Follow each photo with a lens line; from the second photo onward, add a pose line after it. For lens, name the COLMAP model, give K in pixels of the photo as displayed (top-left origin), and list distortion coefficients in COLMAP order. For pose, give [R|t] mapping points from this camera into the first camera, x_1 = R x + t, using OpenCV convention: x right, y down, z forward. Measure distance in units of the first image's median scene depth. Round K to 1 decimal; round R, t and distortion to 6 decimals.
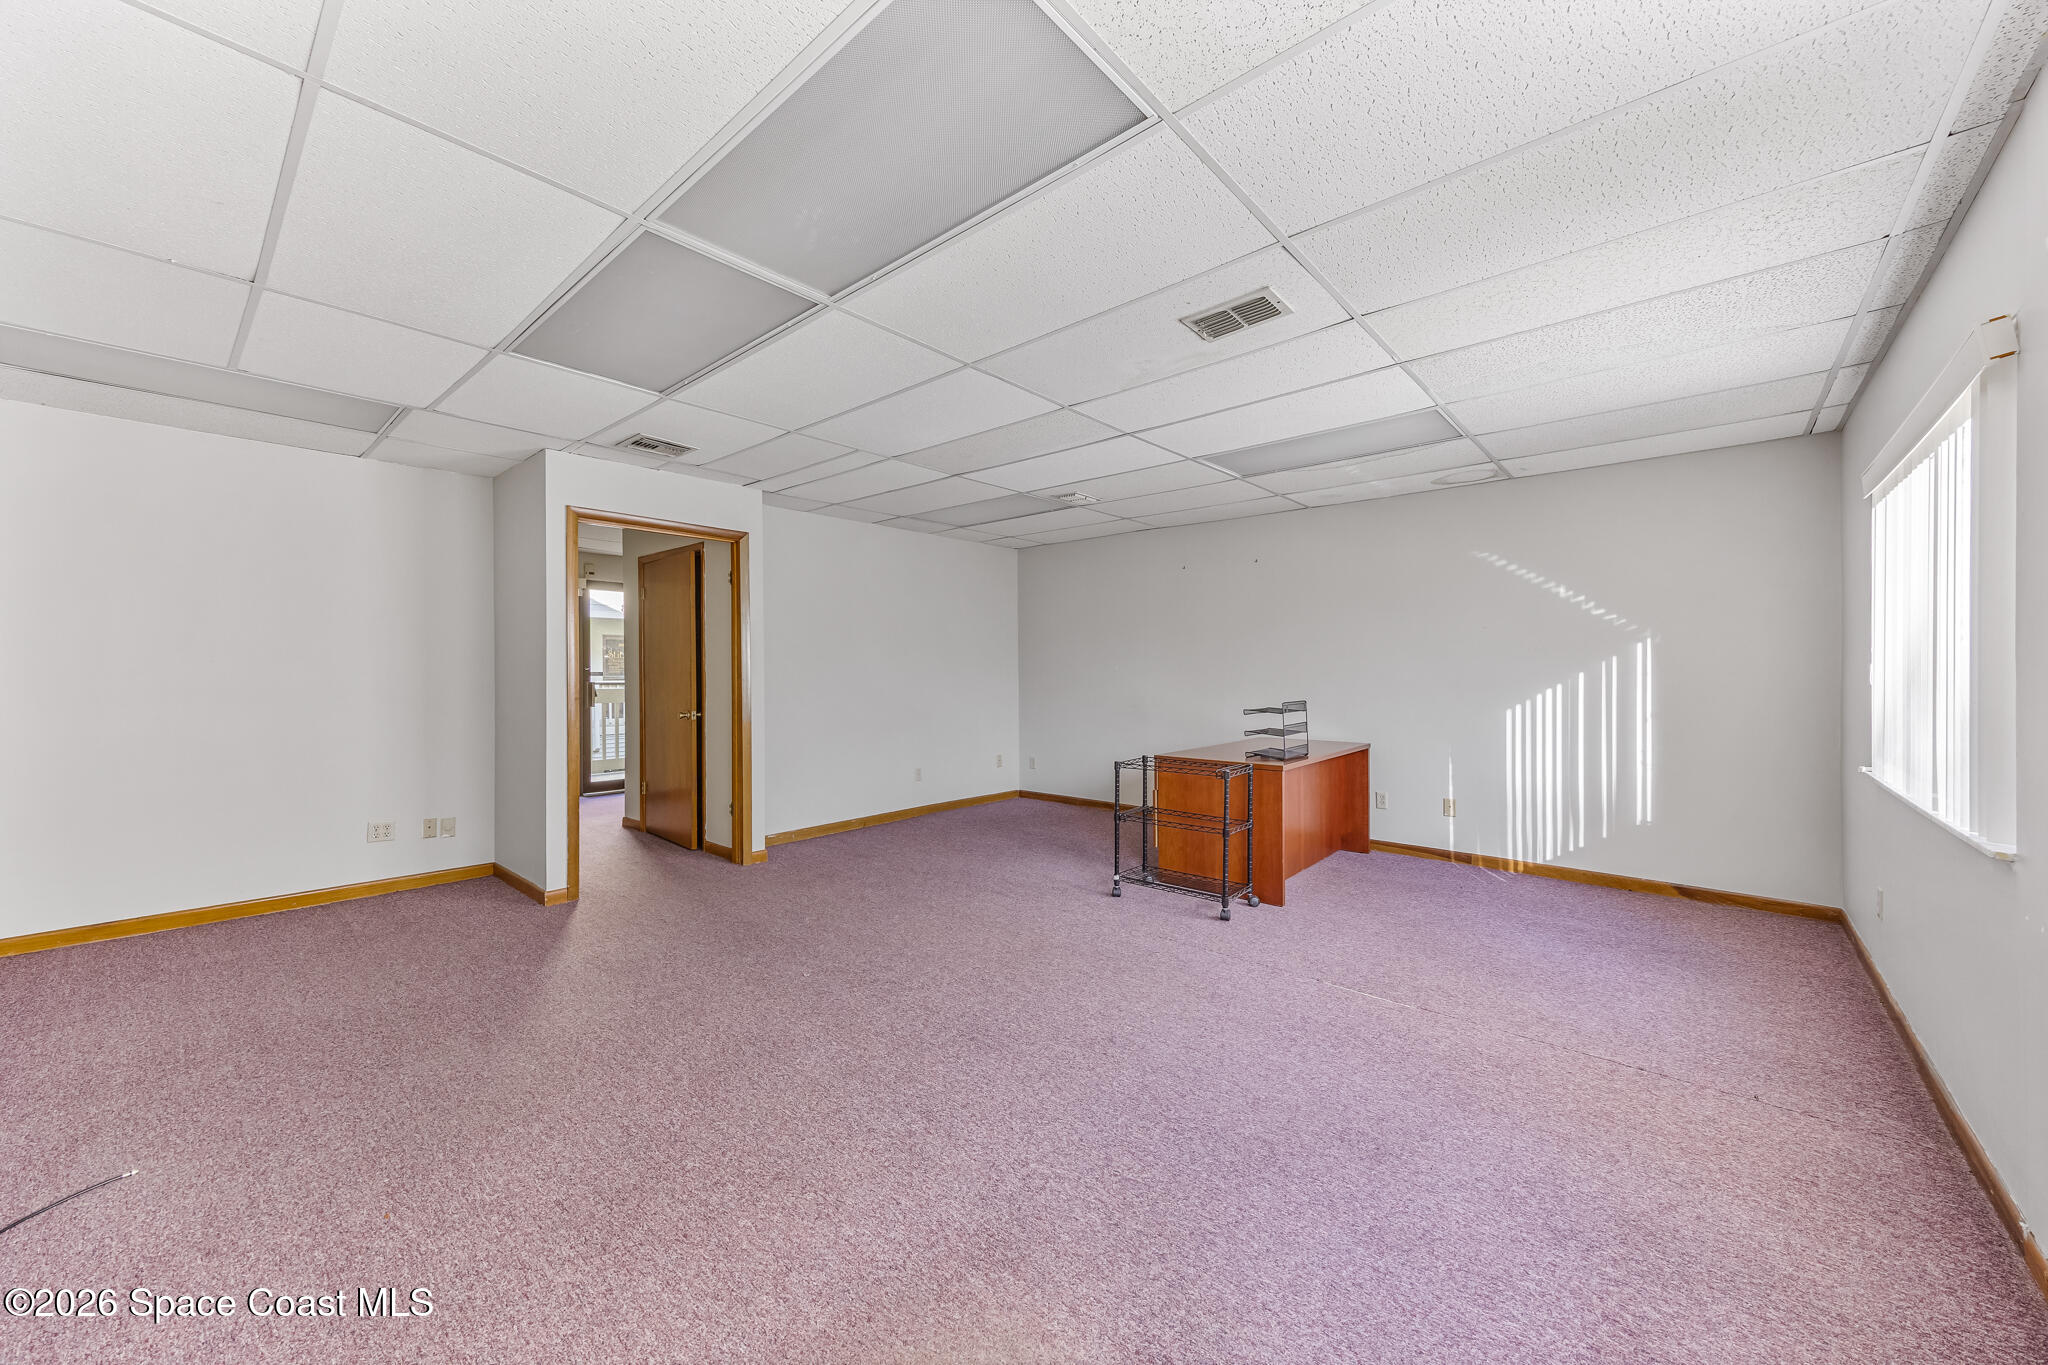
lens RADIAL K [[762.2, 0, 1033.7], [0, 762.2, 673.7], [0, 0, 1]] dist [0.017306, -0.000561]
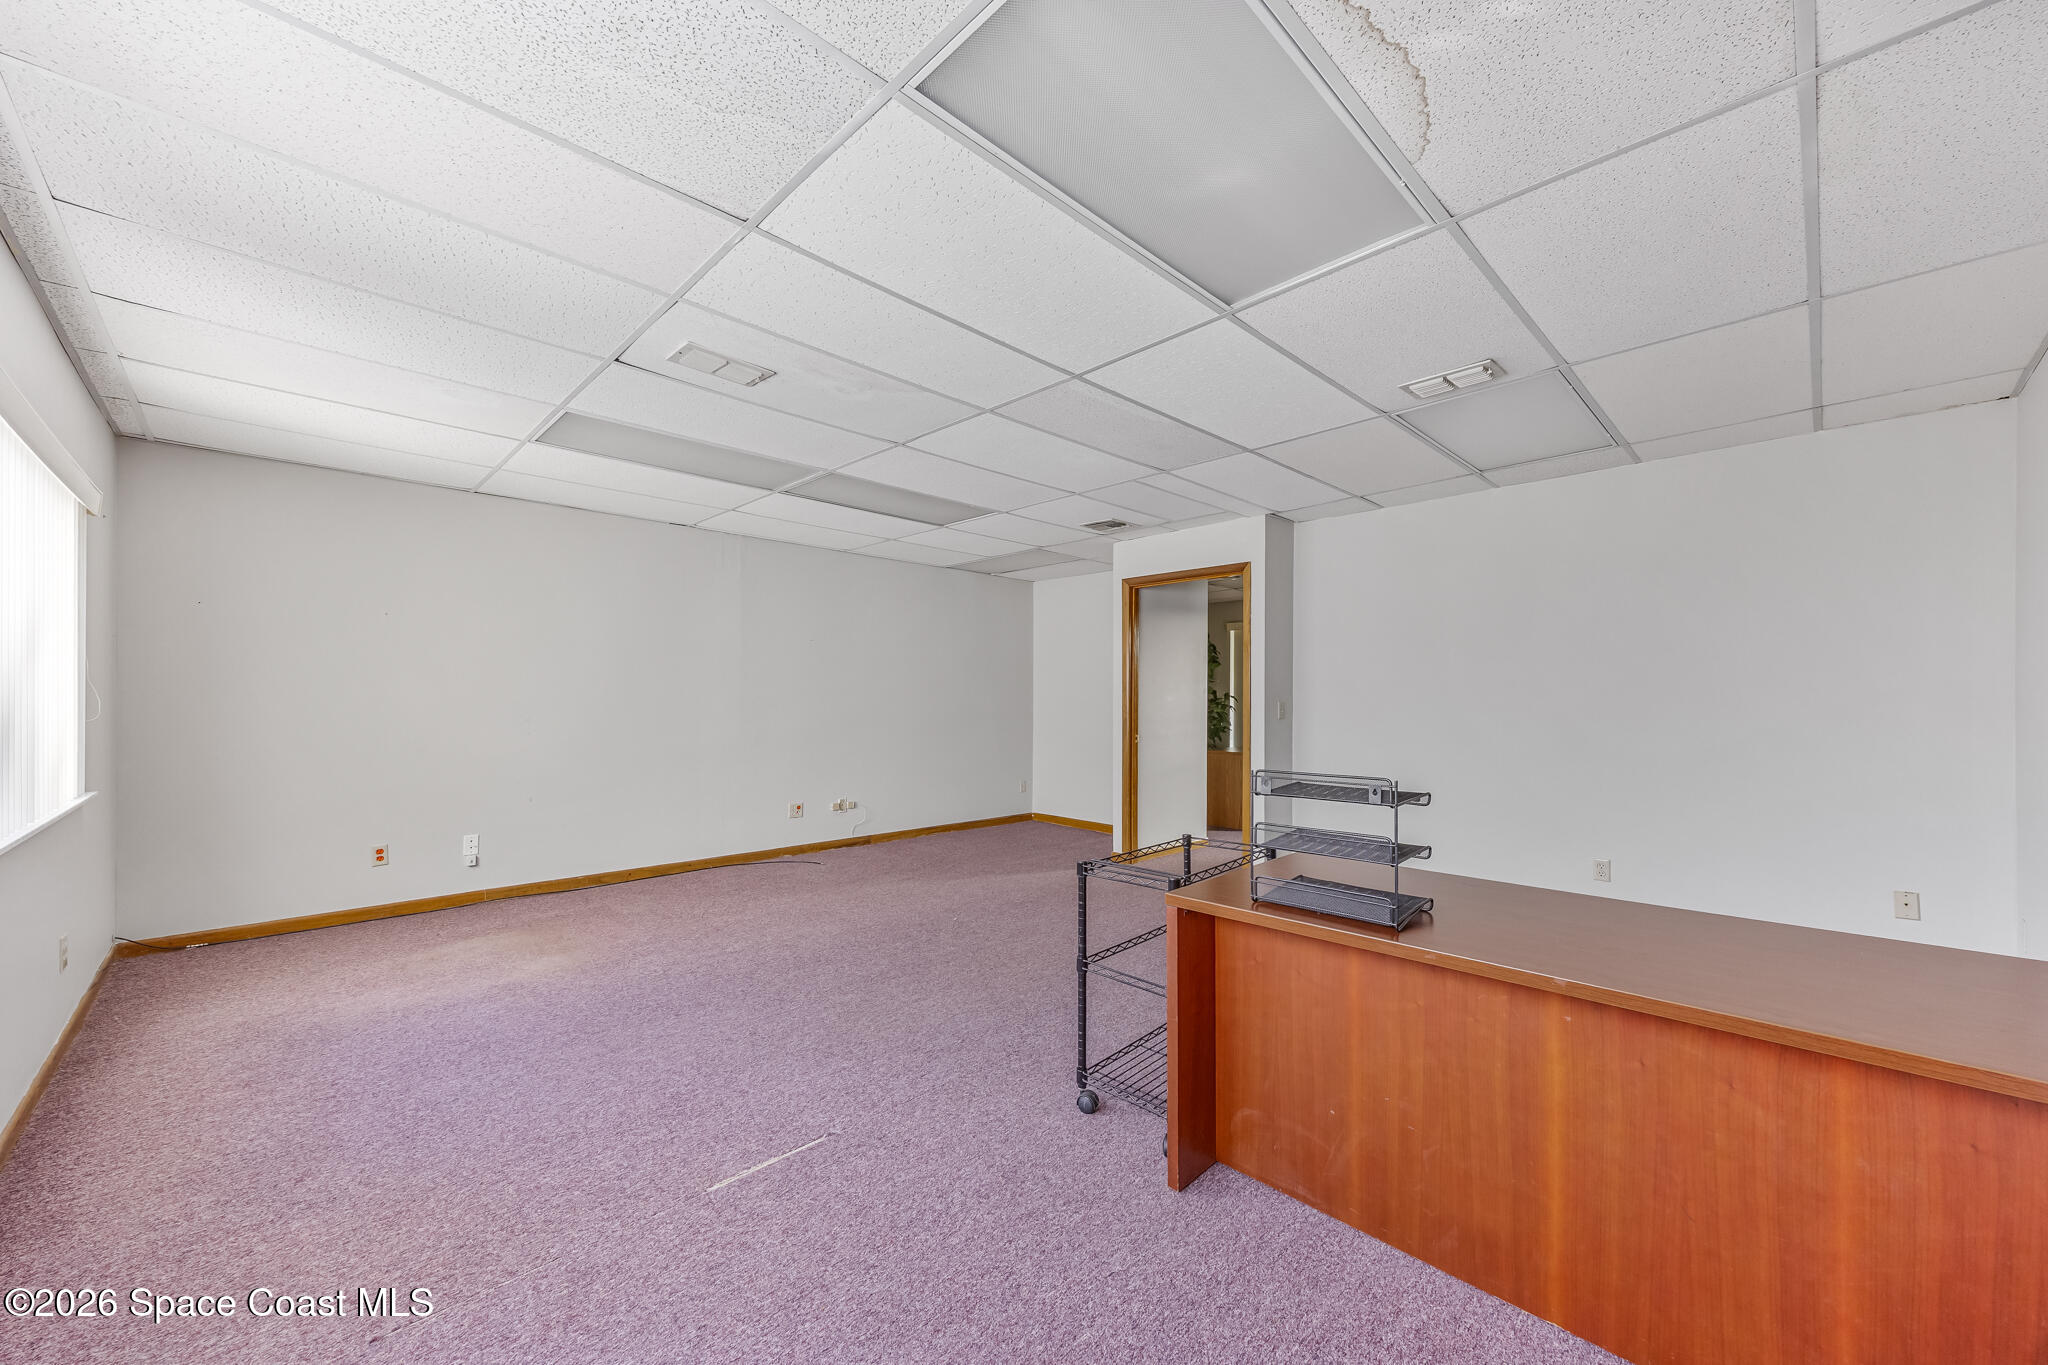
lens RADIAL K [[762.2, 0, 1014.2], [0, 762.2, 696.5], [0, 0, 1]] dist [0.017306, -0.000561]
pose [[-0.084428, -0.007254, -0.996403, 0.751926], [-0.017294, 0.999834, -0.005813, -0.002777], [0.996279, 0.016741, -0.084540, 0.857683]]
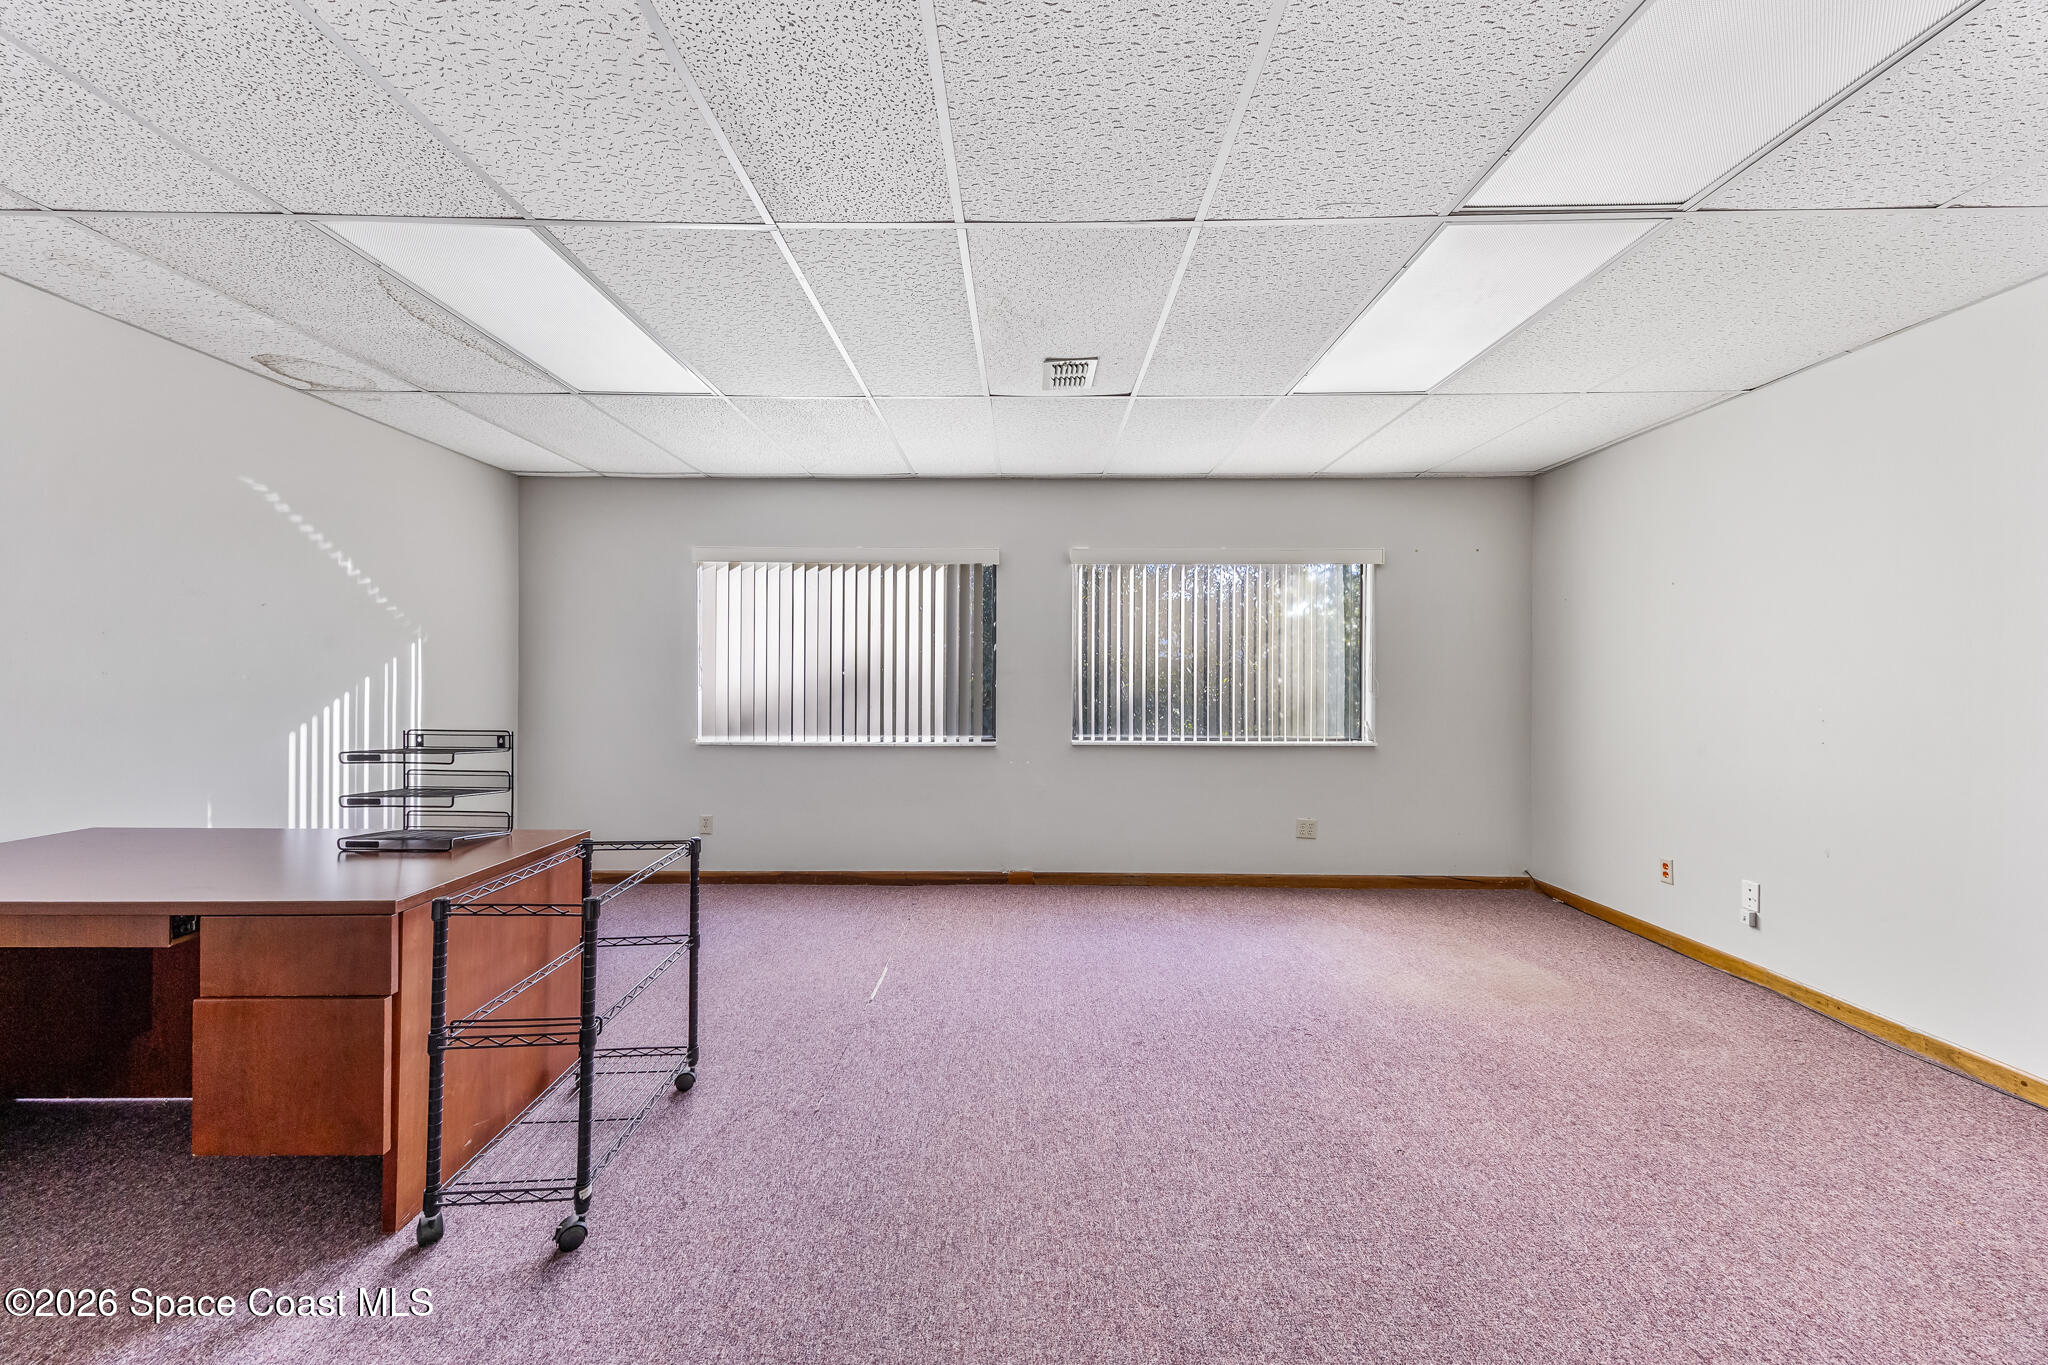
lens RADIAL K [[762.2, 0, 1027.7], [0, 762.2, 675.1], [0, 0, 1]] dist [0.017306, -0.000561]
pose [[-0.650015, -0.001609, 0.759920, -0.329448], [0.000092, 0.999998, 0.002196, -0.004235], [-0.759922, 0.001498, -0.650013, 1.029985]]
